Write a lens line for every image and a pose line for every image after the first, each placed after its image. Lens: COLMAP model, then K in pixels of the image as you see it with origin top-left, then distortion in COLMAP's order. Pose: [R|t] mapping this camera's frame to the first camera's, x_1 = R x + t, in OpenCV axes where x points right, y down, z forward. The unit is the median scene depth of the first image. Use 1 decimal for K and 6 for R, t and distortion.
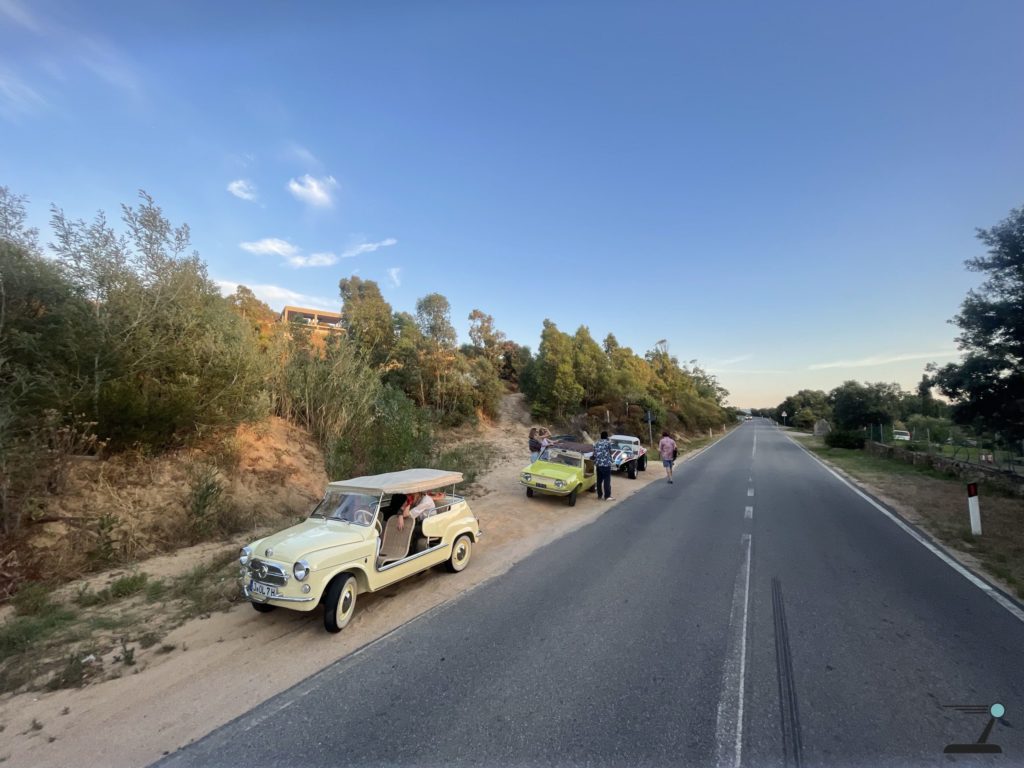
lens RADIAL K [[417.7, 0, 506.4], [0, 417.7, 387.7], [0, 0, 1]] dist [-0.000966, -0.000031]
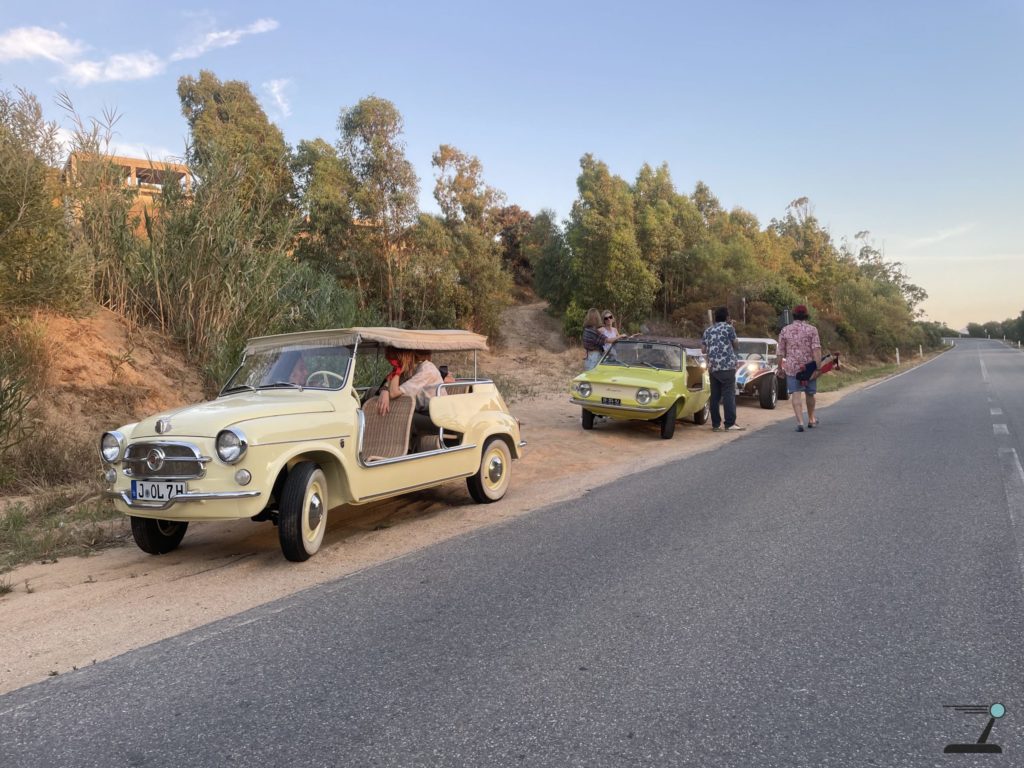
lens RADIAL K [[775.2, 0, 514.2], [0, 775.2, 380.0], [0, 0, 1]] dist [0.103236, -0.126030]
pose [[0.999199, -0.038857, 0.009593, -0.016968], [0.037806, 0.994998, 0.092460, 0.035336], [-0.013138, -0.092023, 0.995670, -0.001649]]
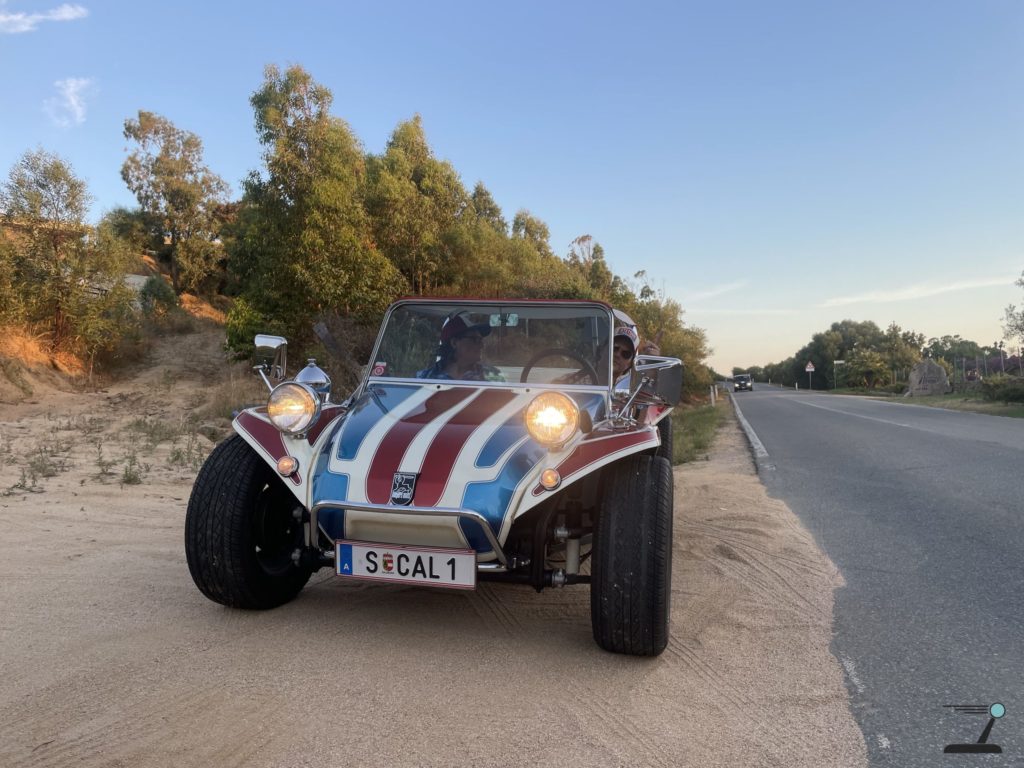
lens RADIAL K [[776.6, 0, 510.4], [0, 776.6, 398.3], [0, 0, 1]] dist [0.104225, -0.129406]
pose [[0.963006, -0.037676, 0.266833, 0.108214], [0.020087, 0.997460, 0.068342, 0.069624], [-0.268730, -0.060454, 0.961316, 0.397593]]
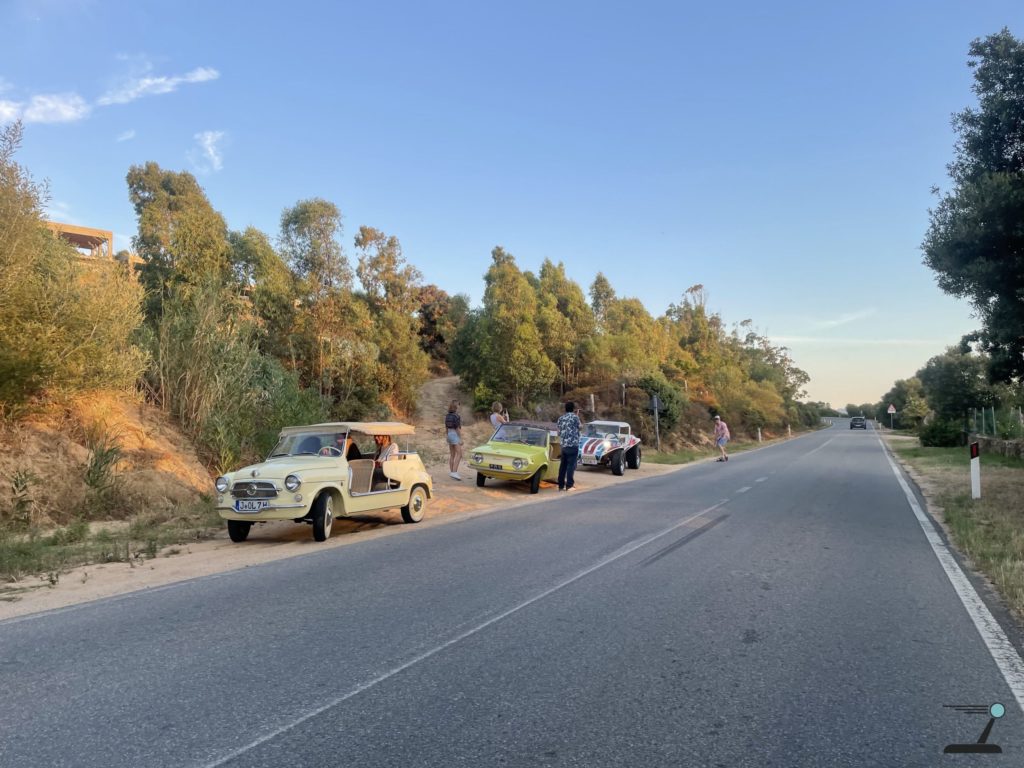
lens RADIAL K [[776.6, 0, 510.4], [0, 776.6, 398.3], [0, 0, 1]] dist [0.104225, -0.129406]
pose [[0.993152, -0.010495, 0.116359, -0.019533], [0.006878, 0.999482, 0.031448, 0.018850], [-0.116628, -0.030432, 0.992709, -0.152350]]
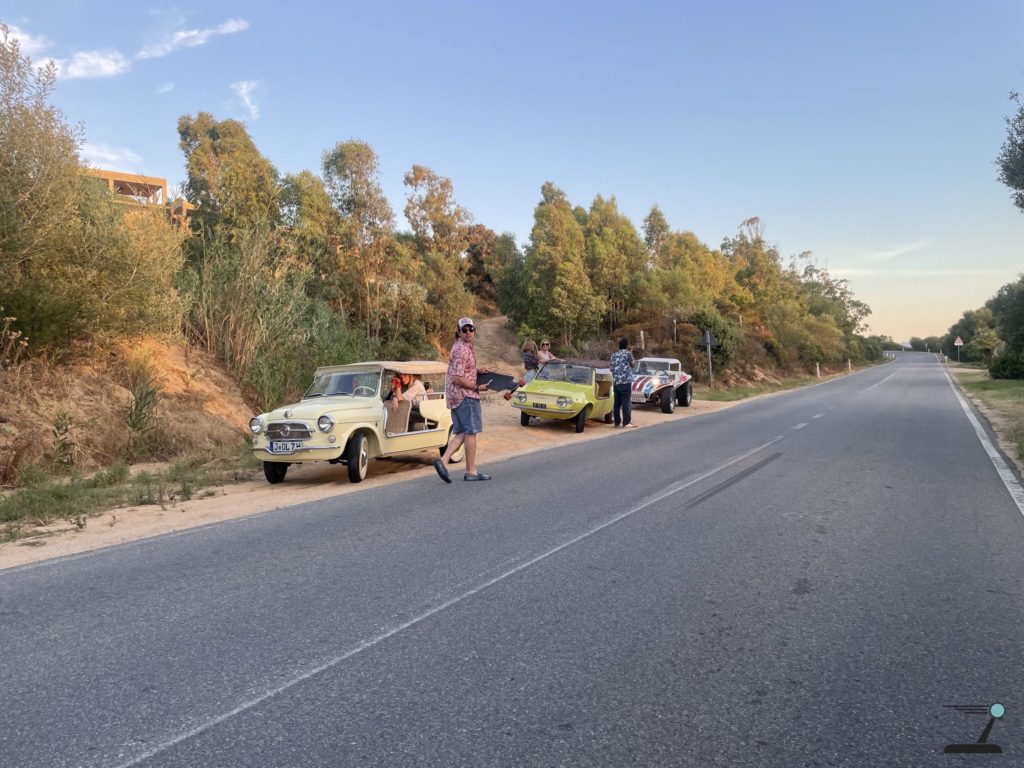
lens RADIAL K [[775.2, 0, 514.2], [0, 775.2, 380.0], [0, 0, 1]] dist [0.103236, -0.126030]
pose [[0.998106, -0.030082, 0.053657, -0.013026], [0.025504, 0.996135, 0.084054, 0.020974], [-0.055978, -0.082527, 0.995015, -0.139751]]
